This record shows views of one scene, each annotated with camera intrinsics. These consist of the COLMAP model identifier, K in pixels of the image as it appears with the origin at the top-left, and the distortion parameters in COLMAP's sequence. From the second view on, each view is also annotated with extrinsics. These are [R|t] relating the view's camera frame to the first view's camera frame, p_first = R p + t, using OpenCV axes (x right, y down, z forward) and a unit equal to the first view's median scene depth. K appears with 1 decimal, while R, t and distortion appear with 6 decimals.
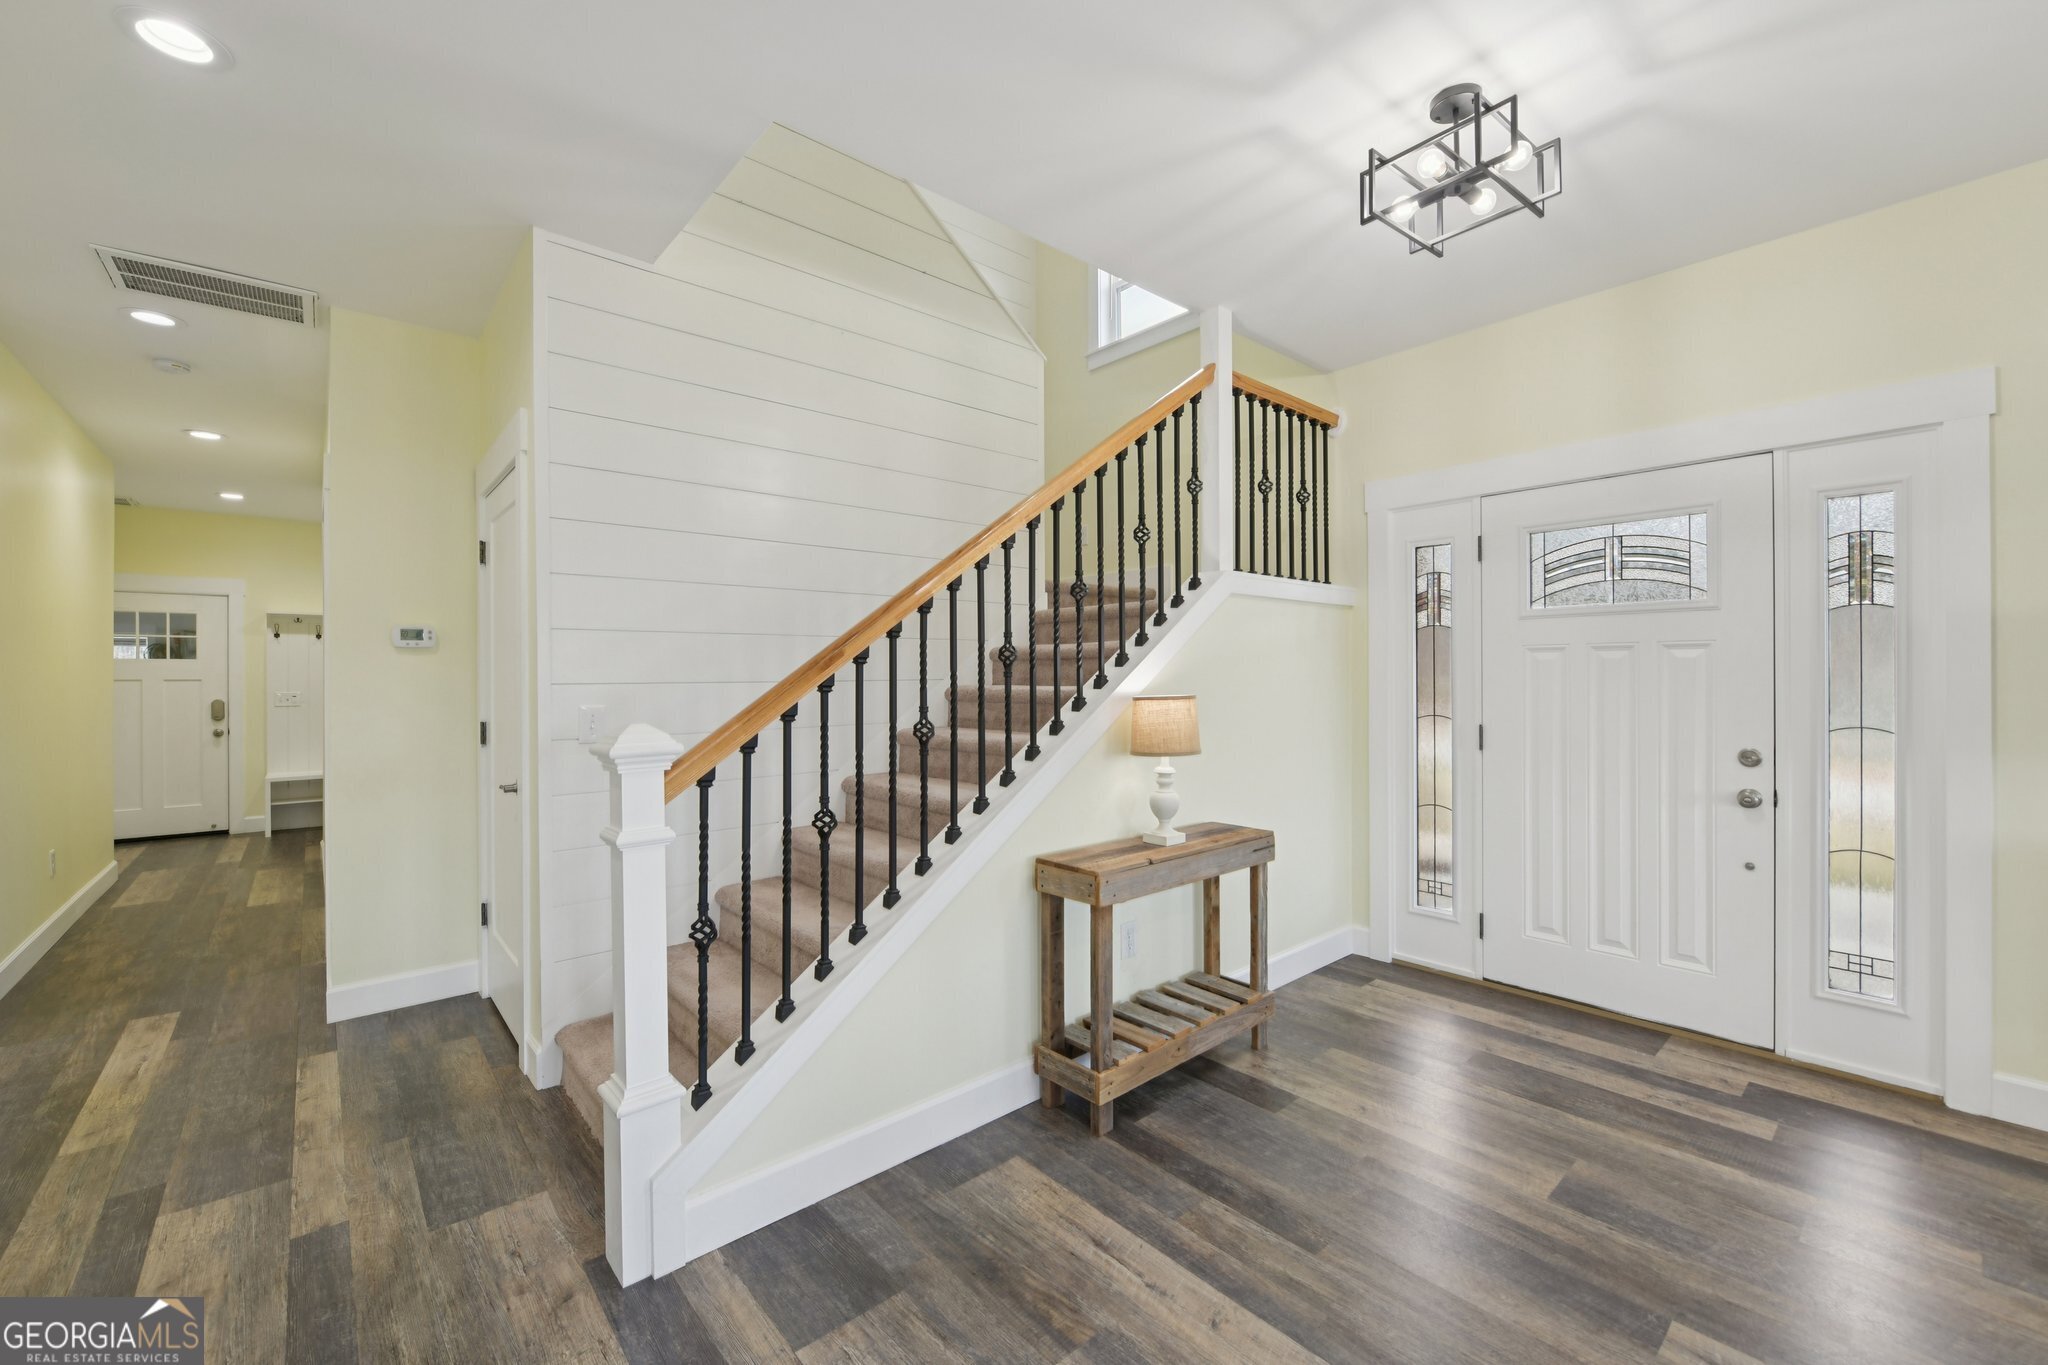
lens RADIAL K [[823.9, 0, 1016.6], [0, 823.9, 674.6], [0, 0, 1]] dist [0.001482, 0.000156]
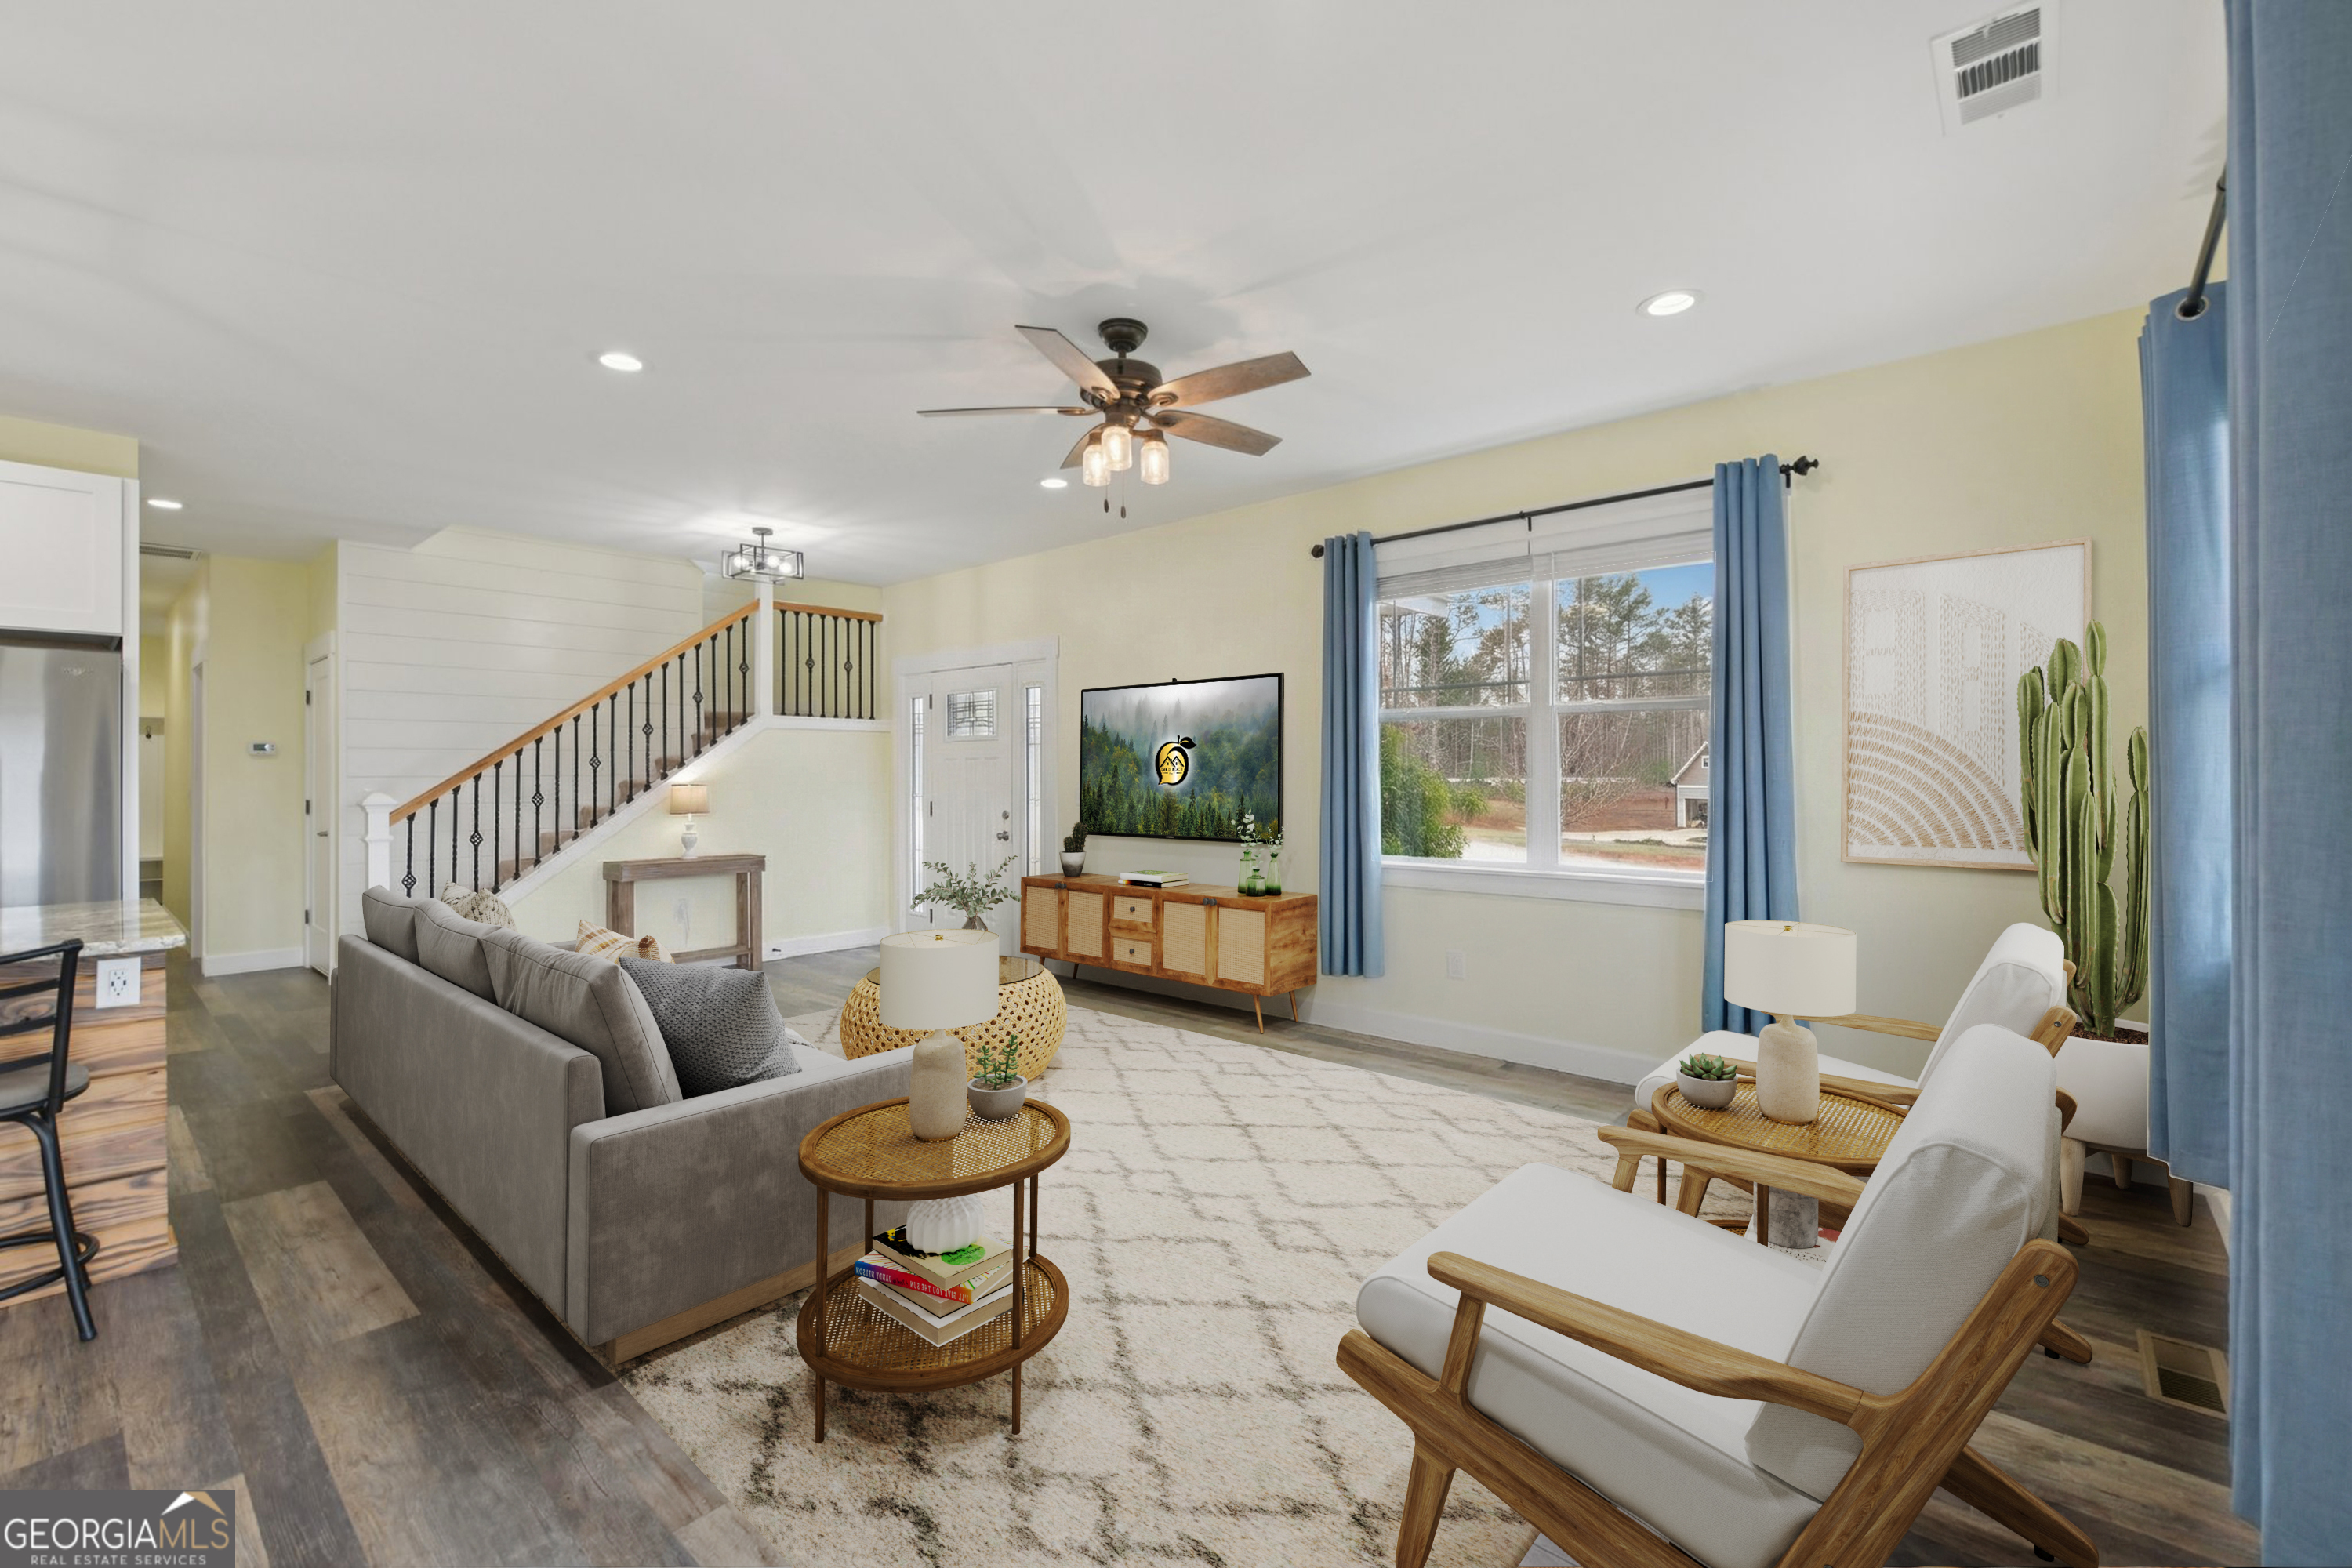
lens RADIAL K [[1006.7, 0, 1207.5], [0, 1006.7, 778.6], [0, 0, 1]] dist [-0.023802, 0.000204]
pose [[0.987488, 0.002067, 0.157681, 0.841797], [-0.002776, 0.999987, 0.004277, -0.000257], [-0.157670, -0.004661, 0.987481, -1.272222]]
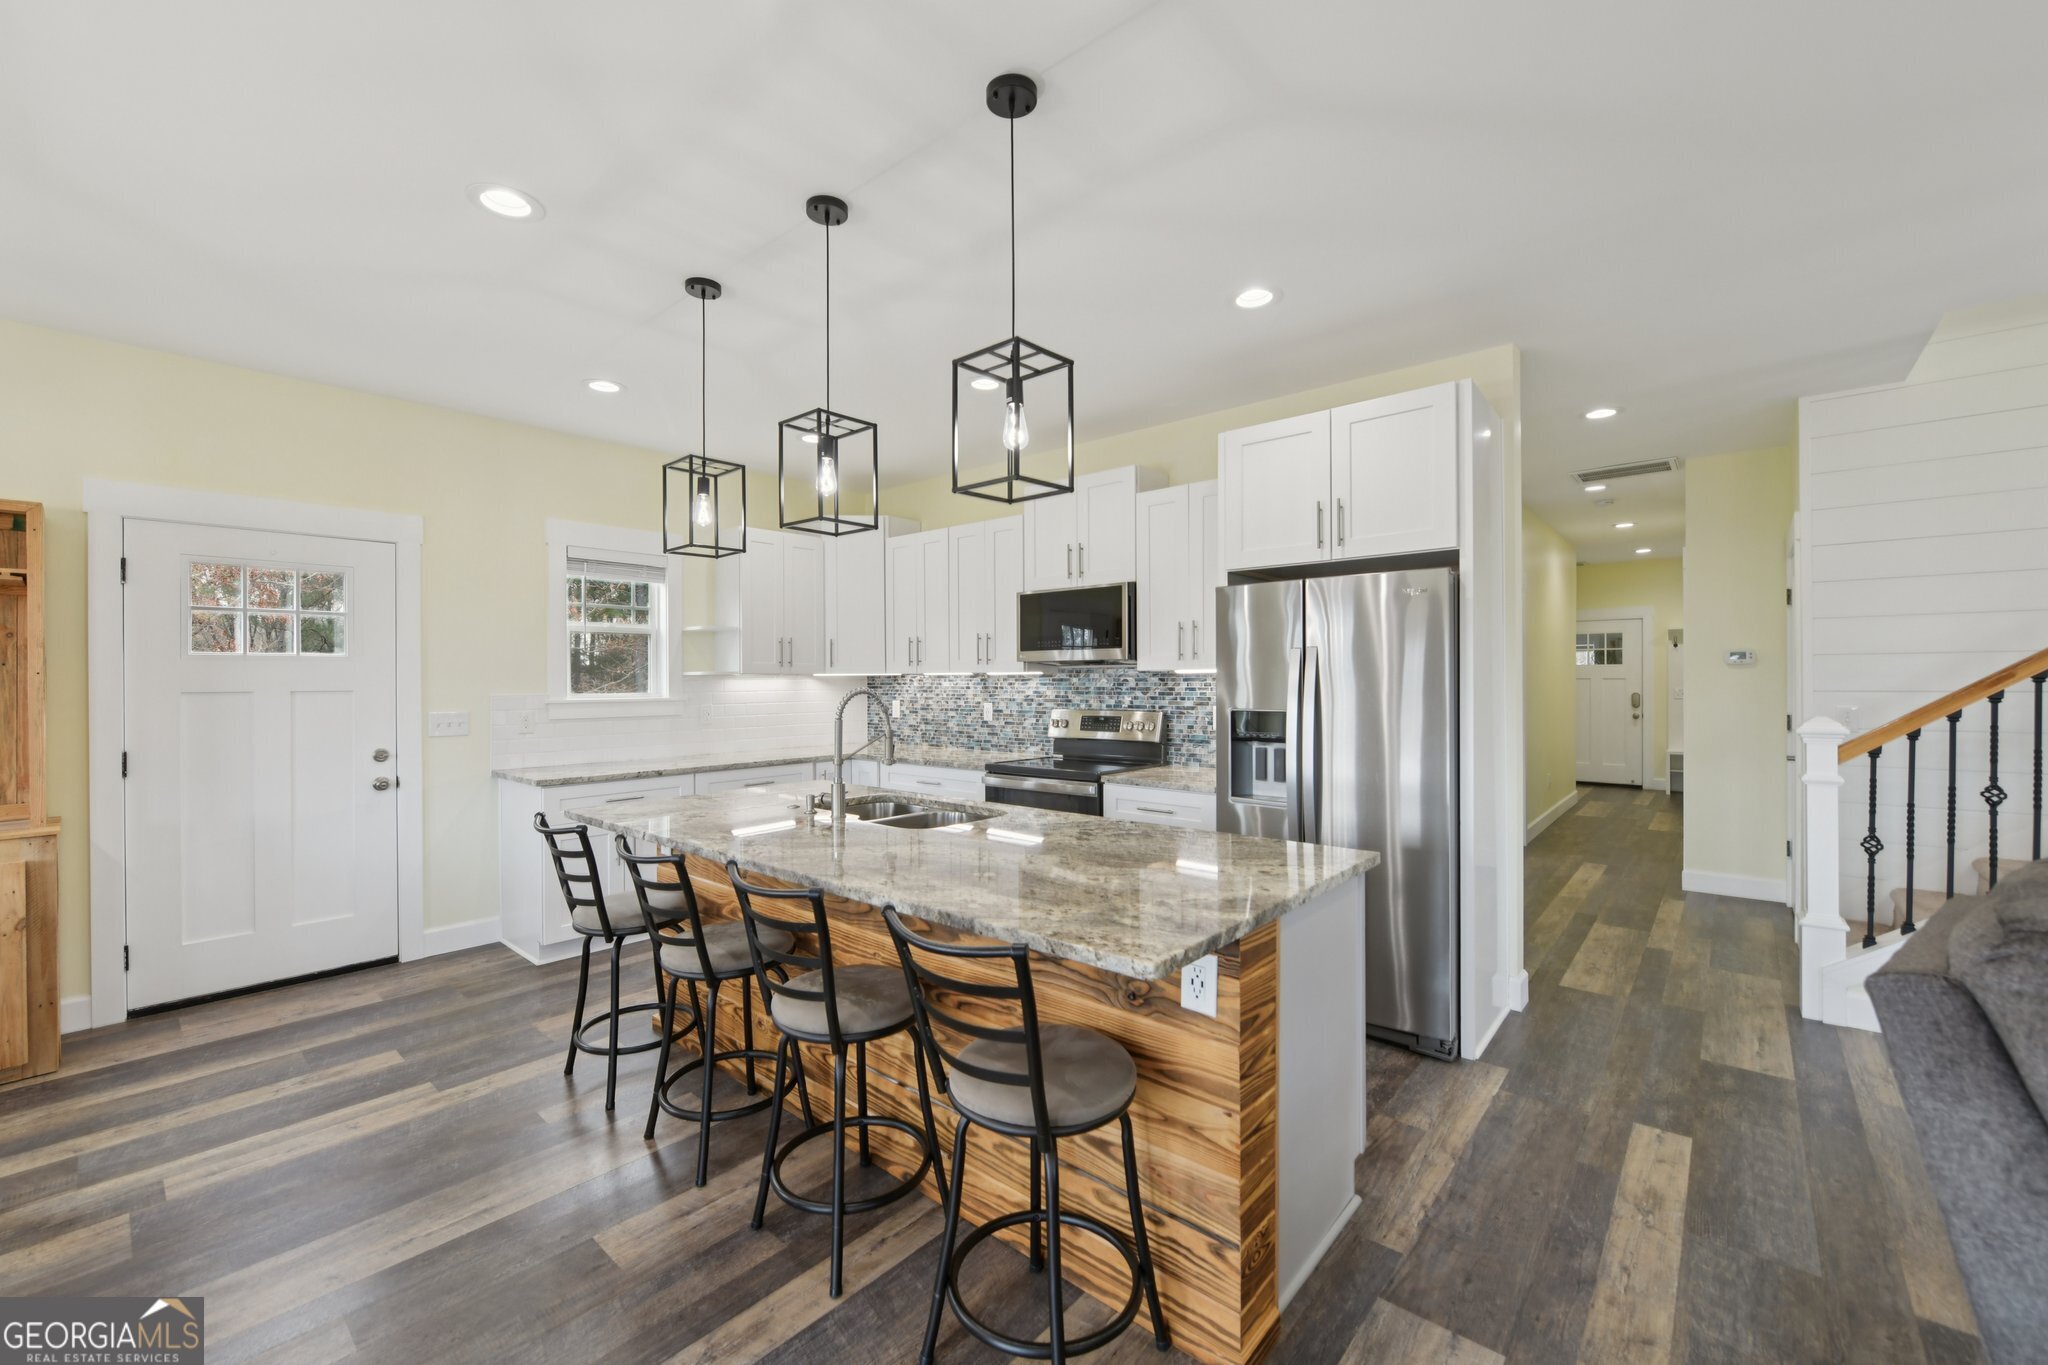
lens RADIAL K [[823.9, 0, 1016.6], [0, 823.9, 674.6], [0, 0, 1]] dist [0.001482, 0.000156]
pose [[0.146334, 0.005347, -0.989221, 0.598453], [0.002777, 0.999979, 0.005816, -0.026101], [0.989231, -0.003598, 0.146316, -0.557985]]
